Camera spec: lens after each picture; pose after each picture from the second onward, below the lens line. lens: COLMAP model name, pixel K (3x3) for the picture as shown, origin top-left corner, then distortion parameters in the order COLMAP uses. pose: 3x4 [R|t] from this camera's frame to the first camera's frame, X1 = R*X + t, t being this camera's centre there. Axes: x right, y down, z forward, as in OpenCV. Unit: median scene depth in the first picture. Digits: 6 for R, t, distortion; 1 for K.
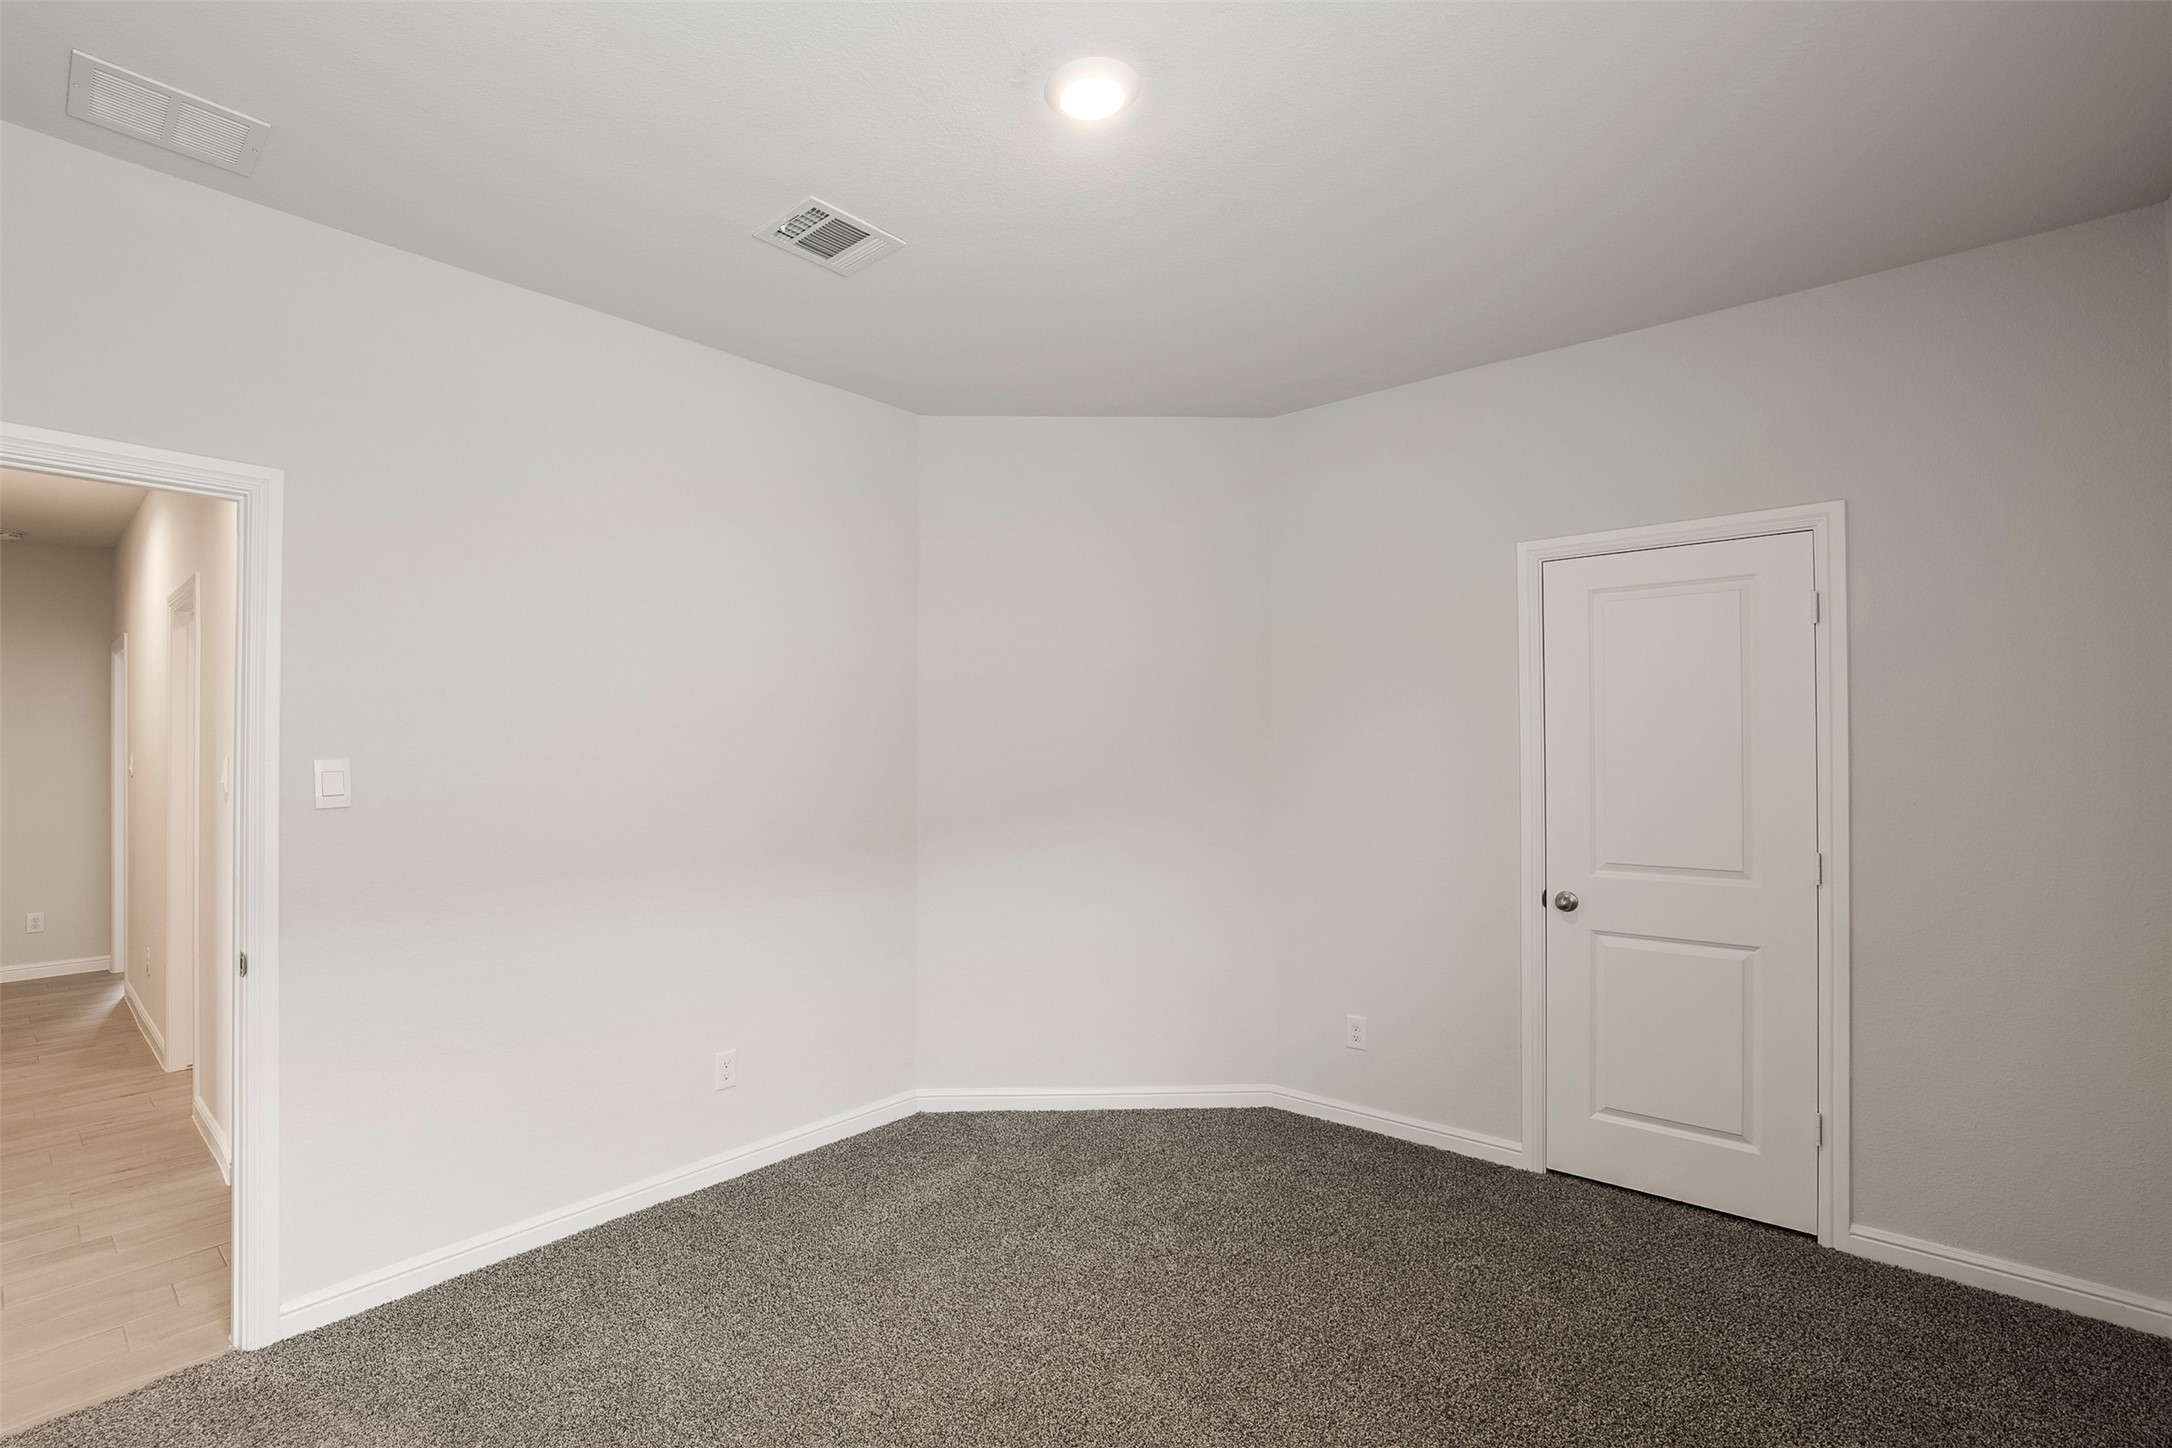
lens RADIAL K [[910.4, 0, 1087.1], [0, 910.4, 747.0], [0, 0, 1]] dist [-0.009964, 0.000196]
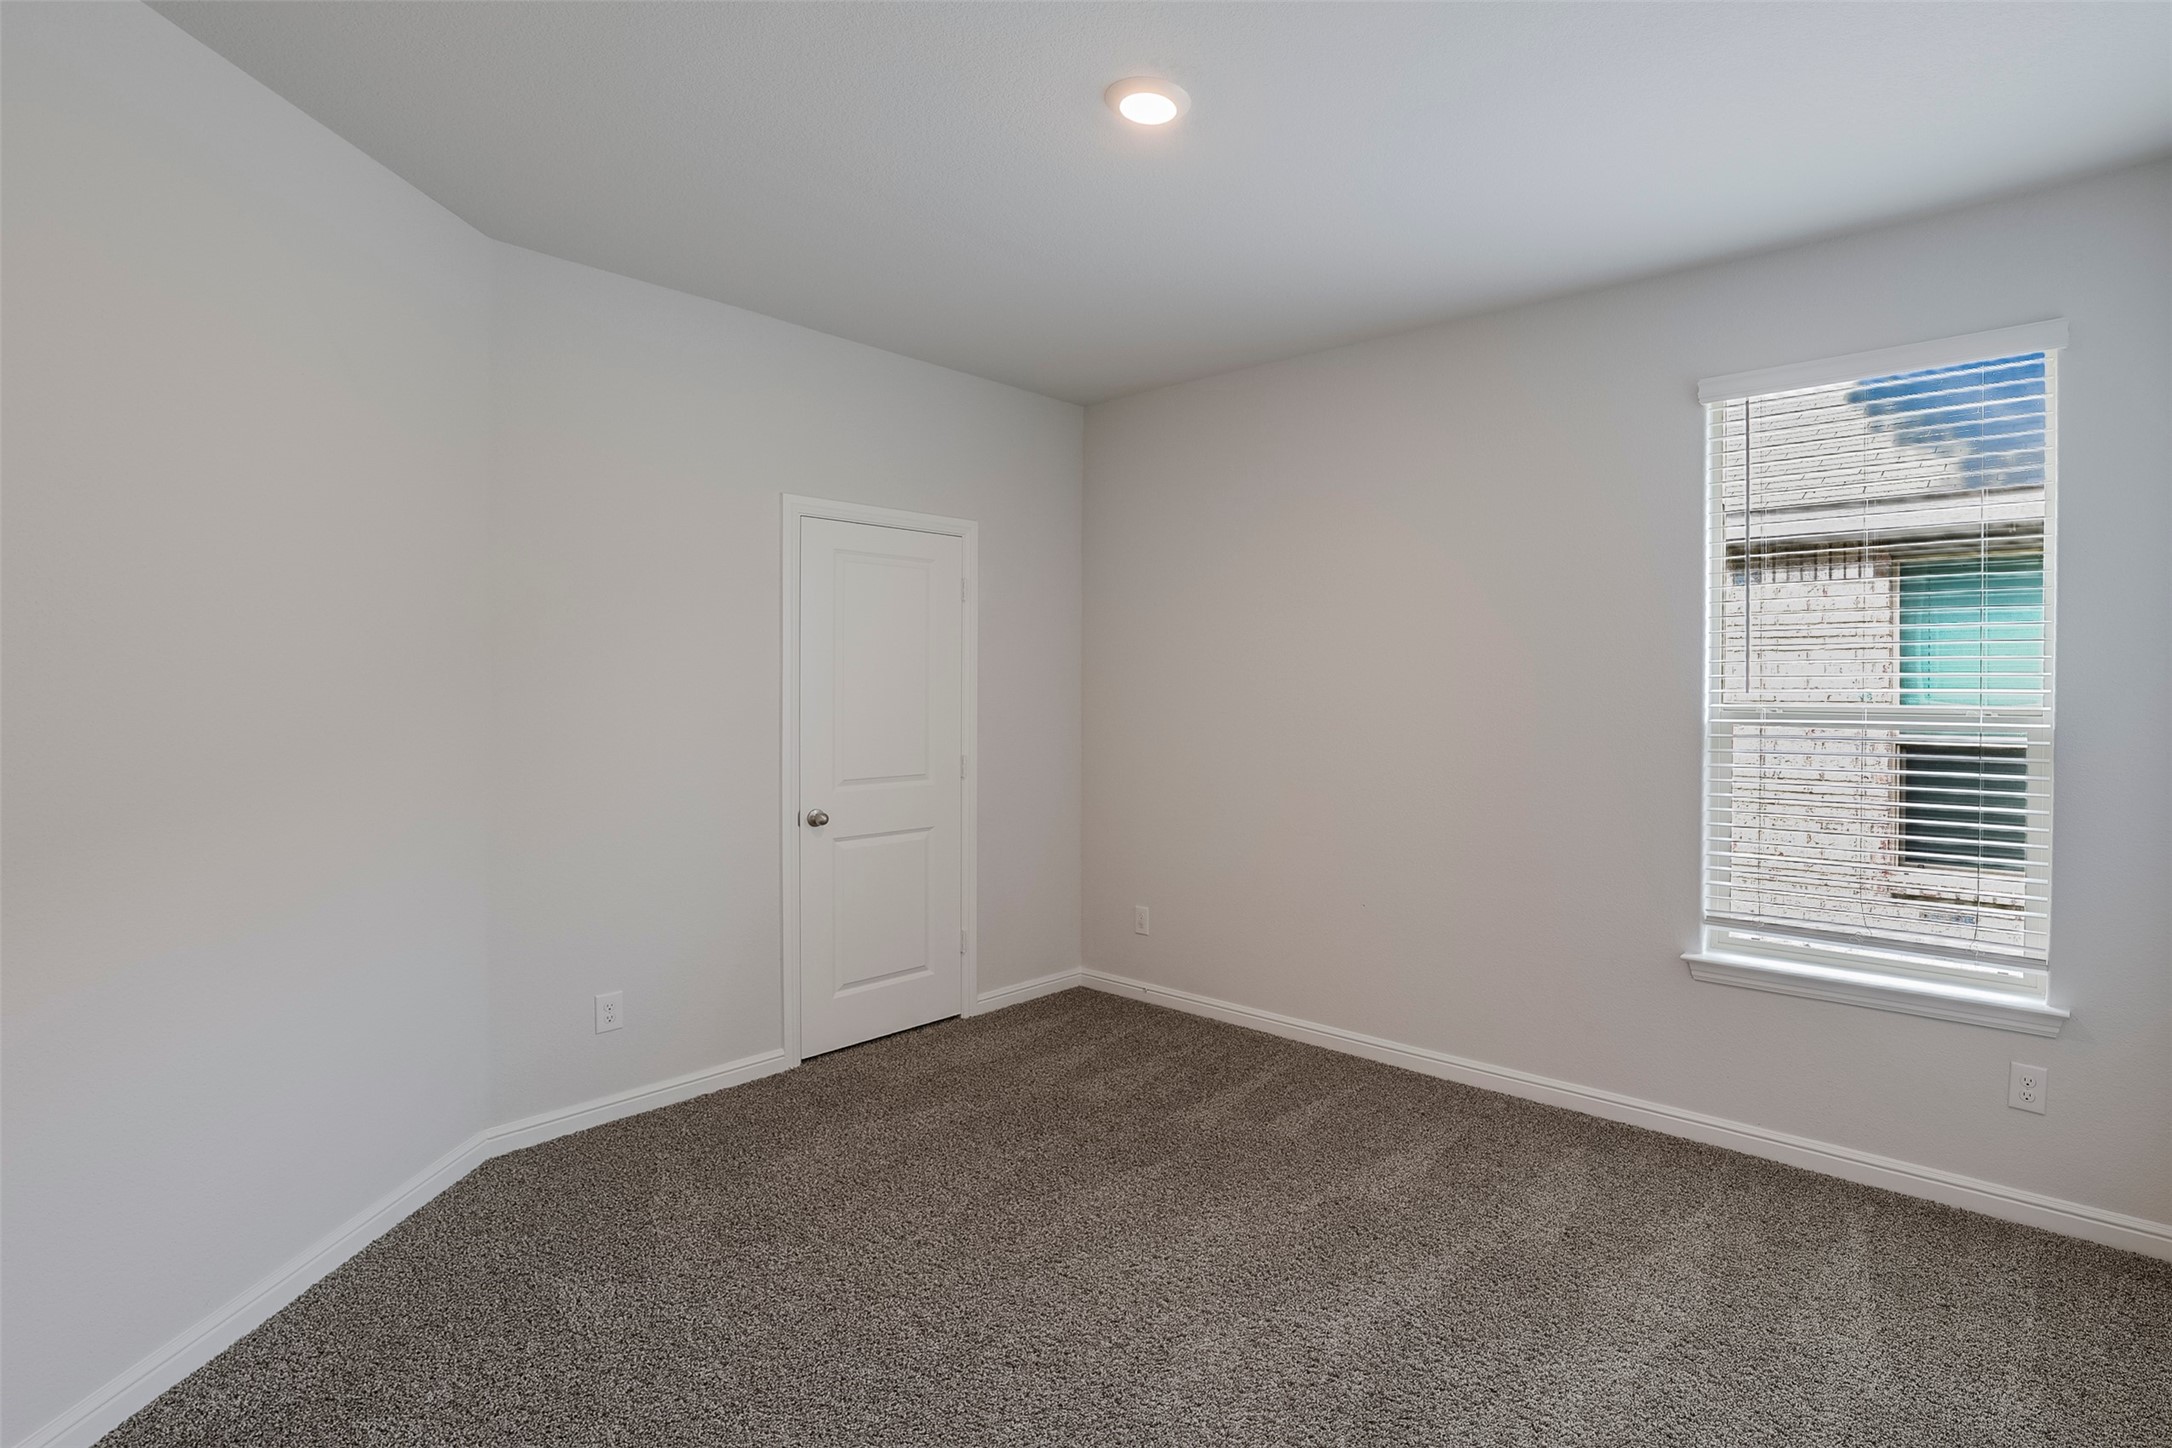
lens RADIAL K [[1008.7, 0, 1087.8], [0, 1008.7, 694.2], [0, 0, 1]] dist [-0.017413, 0.000107]
pose [[0.119686, -0.004838, 0.992800, -0.710963], [-0.007518, 0.999955, 0.005779, 0.004591], [-0.992783, -0.008155, 0.119644, 0.527422]]
